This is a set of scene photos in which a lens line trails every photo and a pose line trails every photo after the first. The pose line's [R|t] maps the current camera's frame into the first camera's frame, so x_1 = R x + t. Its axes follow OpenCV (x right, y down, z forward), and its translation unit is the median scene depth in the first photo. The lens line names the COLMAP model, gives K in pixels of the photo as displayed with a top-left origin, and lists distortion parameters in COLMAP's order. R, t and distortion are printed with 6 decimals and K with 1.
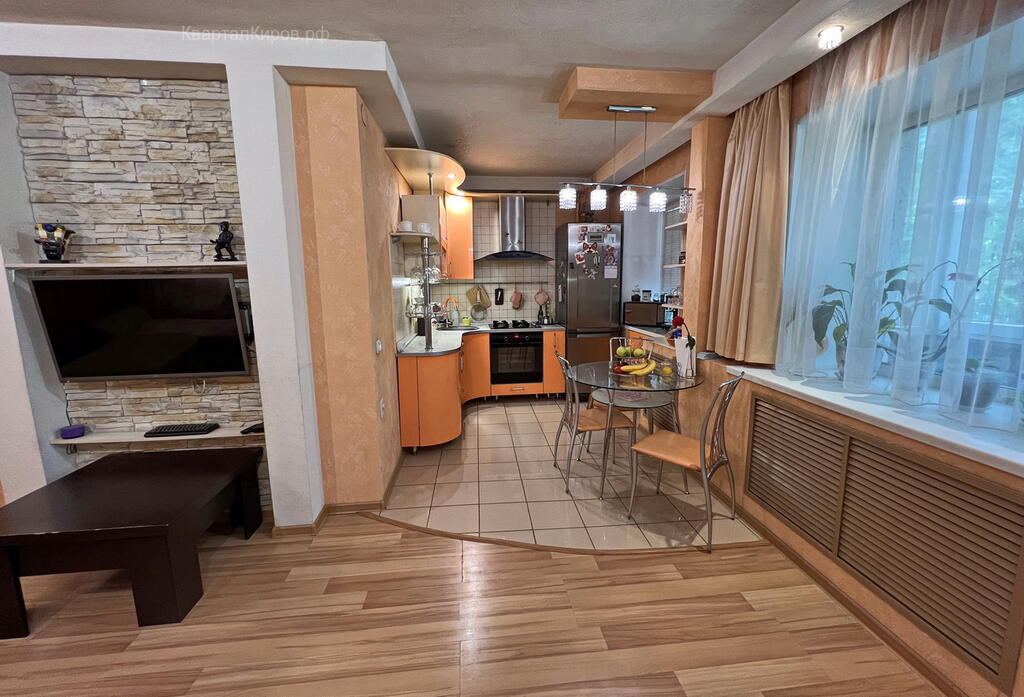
lens RADIAL K [[420.6, 0, 512.0], [0, 420.6, 344.9], [0, 0, 1]] dist [-0.002301, 0.000594]
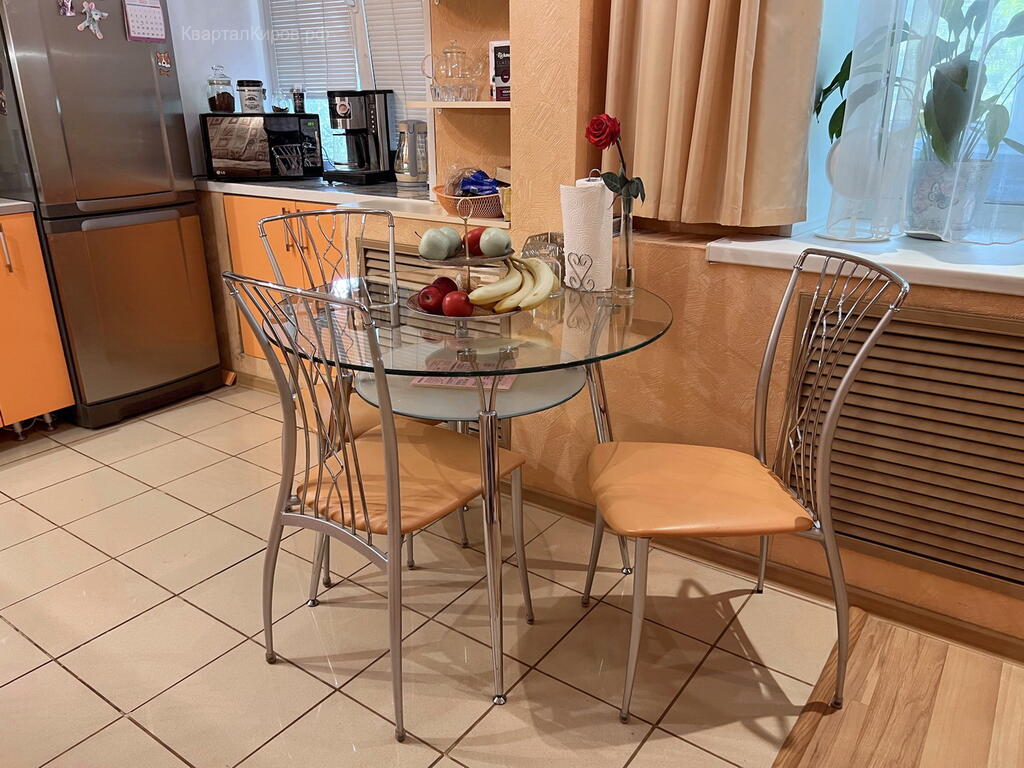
lens RADIAL K [[775.5, 0, 516.7], [0, 775.5, 383.7], [0, 0, 1]] dist [0.036573, -0.013749]
pose [[0.645983, -0.254207, 0.719781, -0.188128], [0.114373, 0.964510, 0.237991, -0.019964], [-0.754735, -0.071414, 0.652131, 0.732412]]
